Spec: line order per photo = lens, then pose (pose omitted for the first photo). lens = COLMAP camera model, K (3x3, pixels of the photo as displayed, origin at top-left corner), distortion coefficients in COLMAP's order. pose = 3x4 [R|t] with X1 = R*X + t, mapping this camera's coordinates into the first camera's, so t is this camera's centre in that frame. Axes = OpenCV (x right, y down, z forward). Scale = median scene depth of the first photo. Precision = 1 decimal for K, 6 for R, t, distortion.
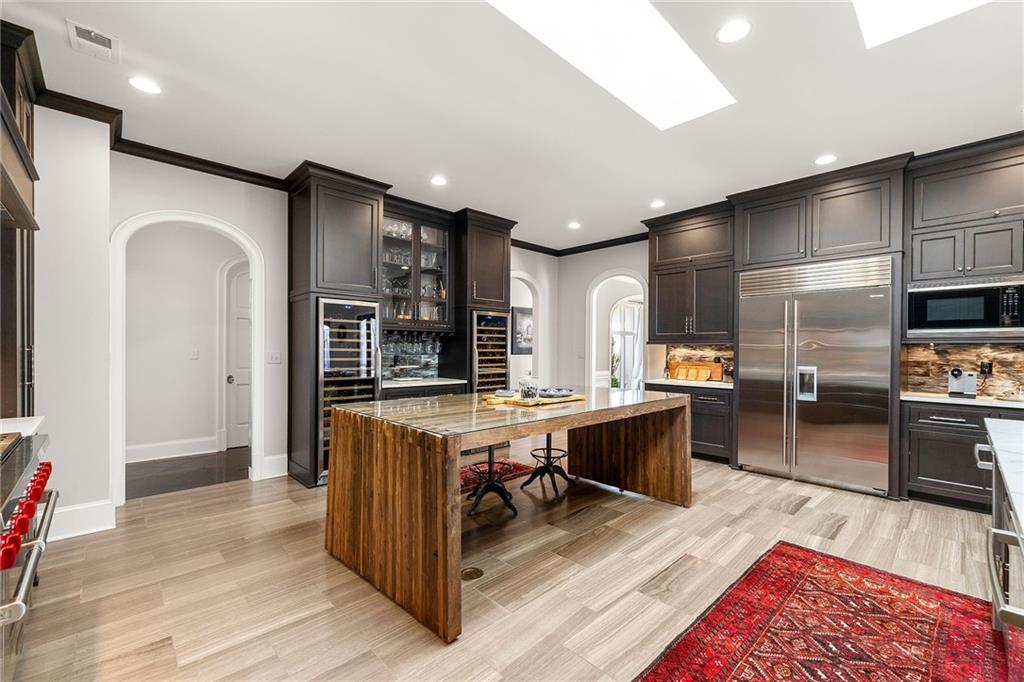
lens RADIAL K [[421.4, 0, 514.1], [0, 421.4, 352.1], [0, 0, 1]] dist [0.000648, -0.000005]
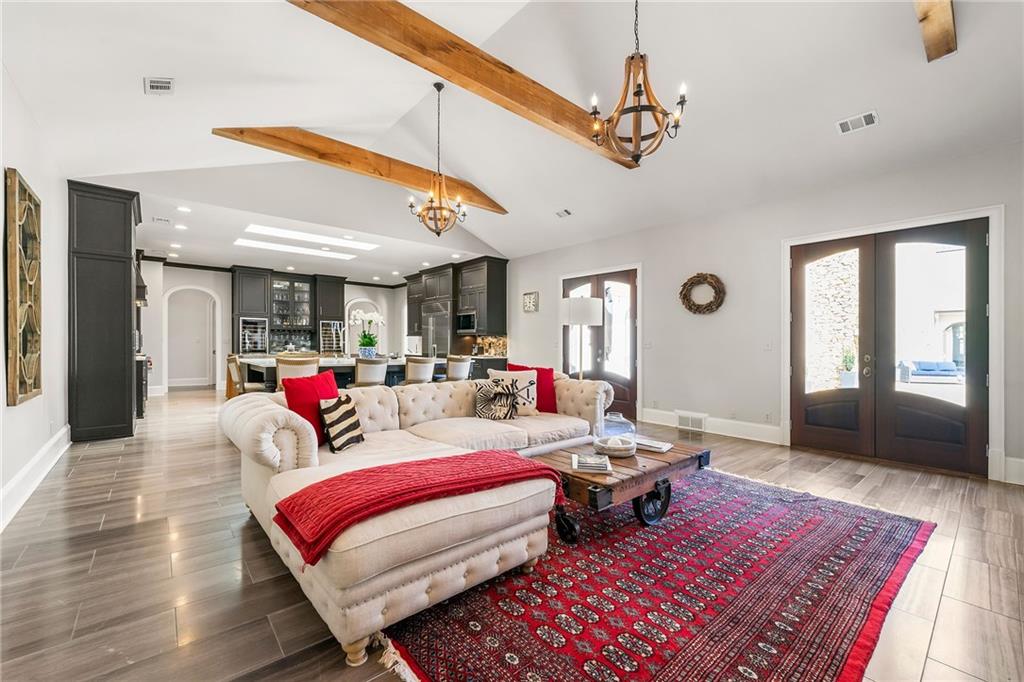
lens RADIAL K [[421.4, 0, 513.2], [0, 421.4, 349.9], [0, 0, 1]] dist [0.000648, -0.000005]
pose [[0.997989, 0.001773, -0.063364, 1.255976], [-0.001287, 0.999970, 0.007701, 0.043284], [0.063376, -0.007604, 0.997961, -1.342946]]
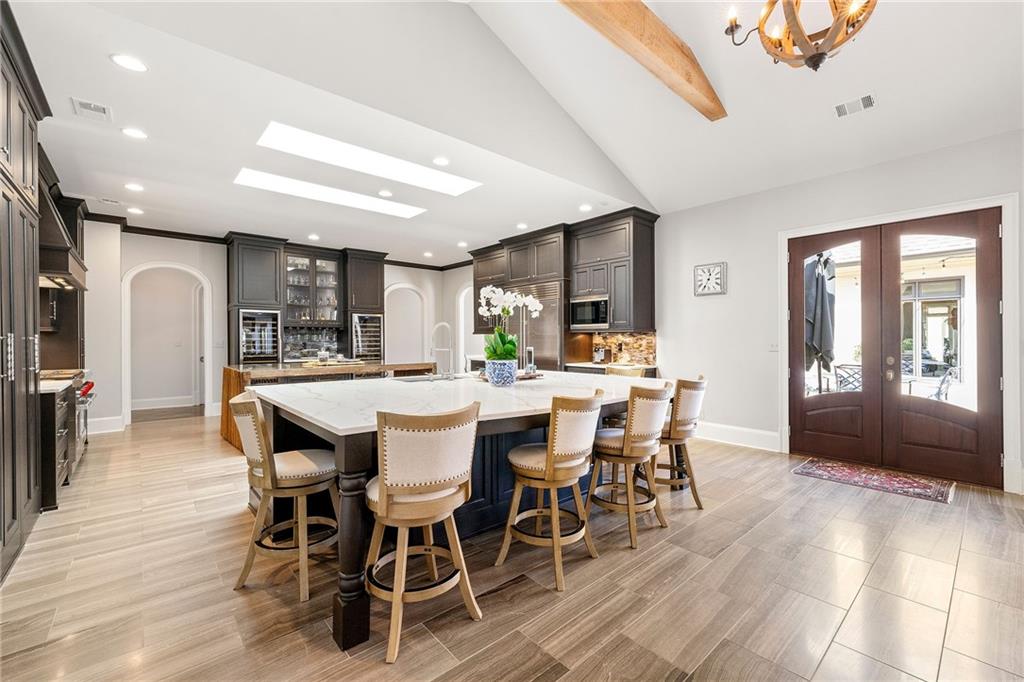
lens RADIAL K [[421.4, 0, 515.0], [0, 421.4, 343.5], [0, 0, 1]] dist [0.000648, -0.000005]
pose [[0.999151, -0.008143, -0.040391, 0.678612], [0.008289, 0.999960, 0.003435, 0.013631], [0.040361, -0.003767, 0.999178, -0.630078]]
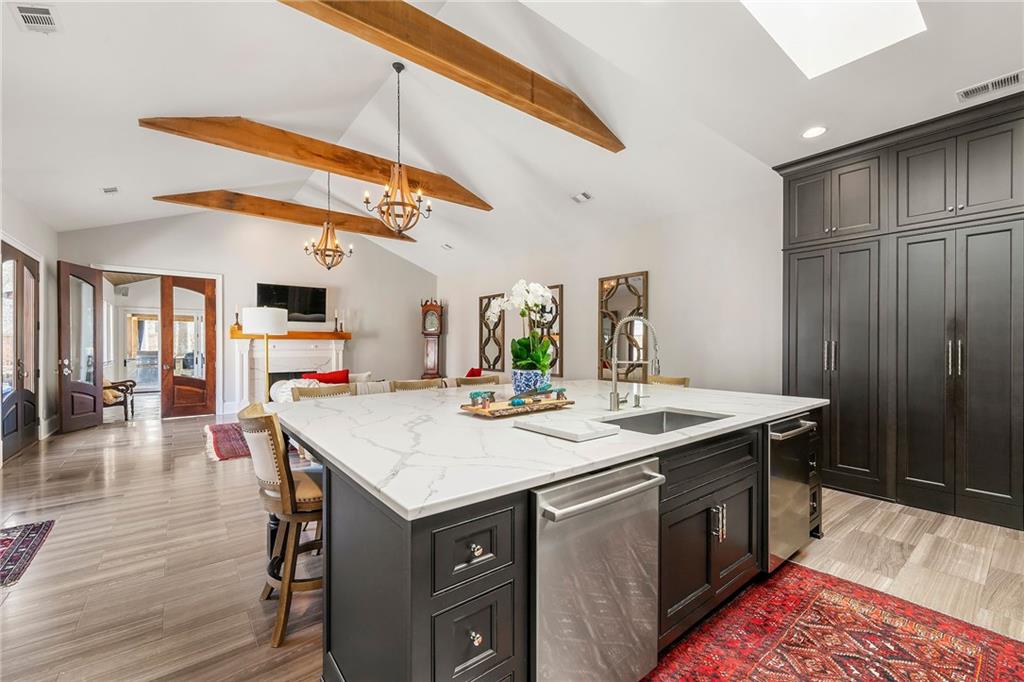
lens RADIAL K [[421.4, 0, 506.5], [0, 421.4, 347.9], [0, 0, 1]] dist [0.000648, -0.000005]
pose [[-0.994706, -0.007502, 0.102486, 0.591034], [-0.005979, 0.999867, 0.015160, 0.004023], [-0.102586, 0.014467, -0.994619, 0.805900]]
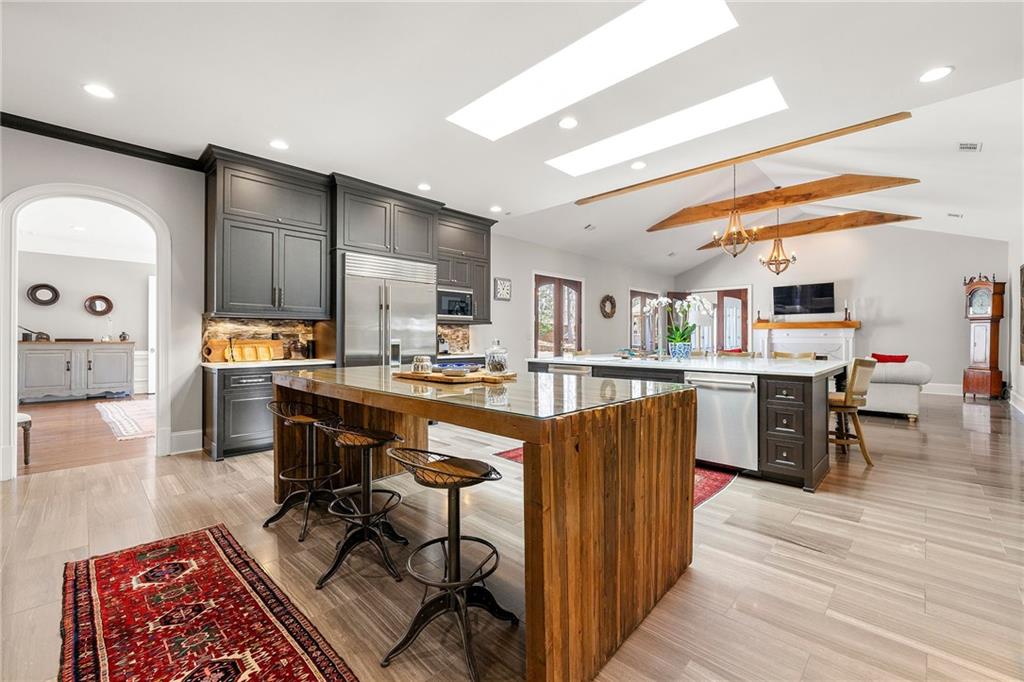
lens RADIAL K [[421.4, 0, 515.9], [0, 421.4, 335.7], [0, 0, 1]] dist [0.000648, -0.000005]
pose [[-0.027921, -0.003277, 0.999605, -0.560639], [0.006409, 0.999973, 0.003458, 0.021588], [-0.999590, 0.006503, -0.027900, 0.649085]]
